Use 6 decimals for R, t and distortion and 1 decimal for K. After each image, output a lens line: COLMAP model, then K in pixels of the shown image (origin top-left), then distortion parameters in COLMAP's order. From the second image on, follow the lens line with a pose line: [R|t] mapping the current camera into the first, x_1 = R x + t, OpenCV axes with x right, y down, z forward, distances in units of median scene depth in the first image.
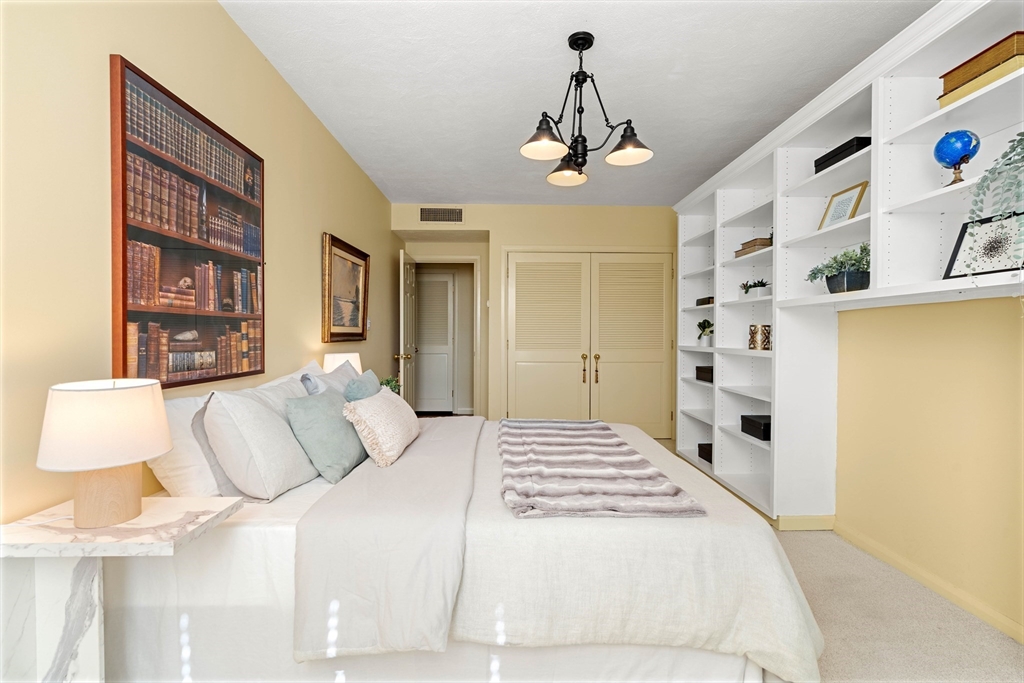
lens RADIAL K [[460.1, 0, 514.2], [0, 460.1, 342.5], [0, 0, 1]] dist [-0.004845, 0.001269]
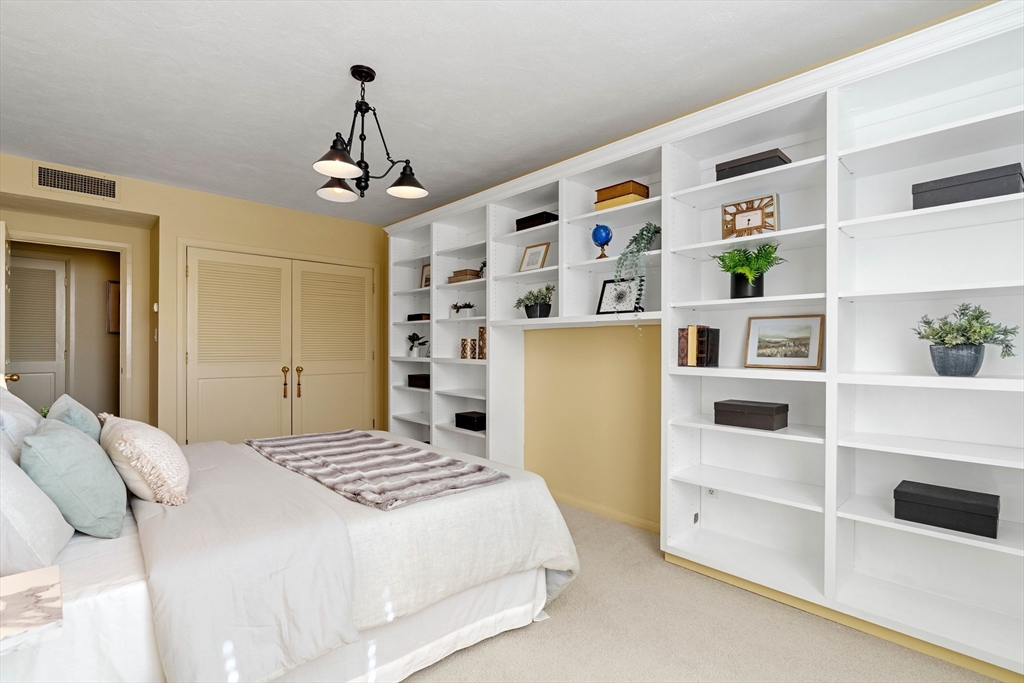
lens RADIAL K [[477.3, 0, 509.1], [0, 477.3, 347.4], [0, 0, 1]] dist [-0.001913, 0.000387]
pose [[0.746873, -0.001050, 0.664966, -0.360816], [0.009122, 0.999921, -0.008666, -0.004313], [-0.664904, 0.012538, 0.746824, -0.052231]]
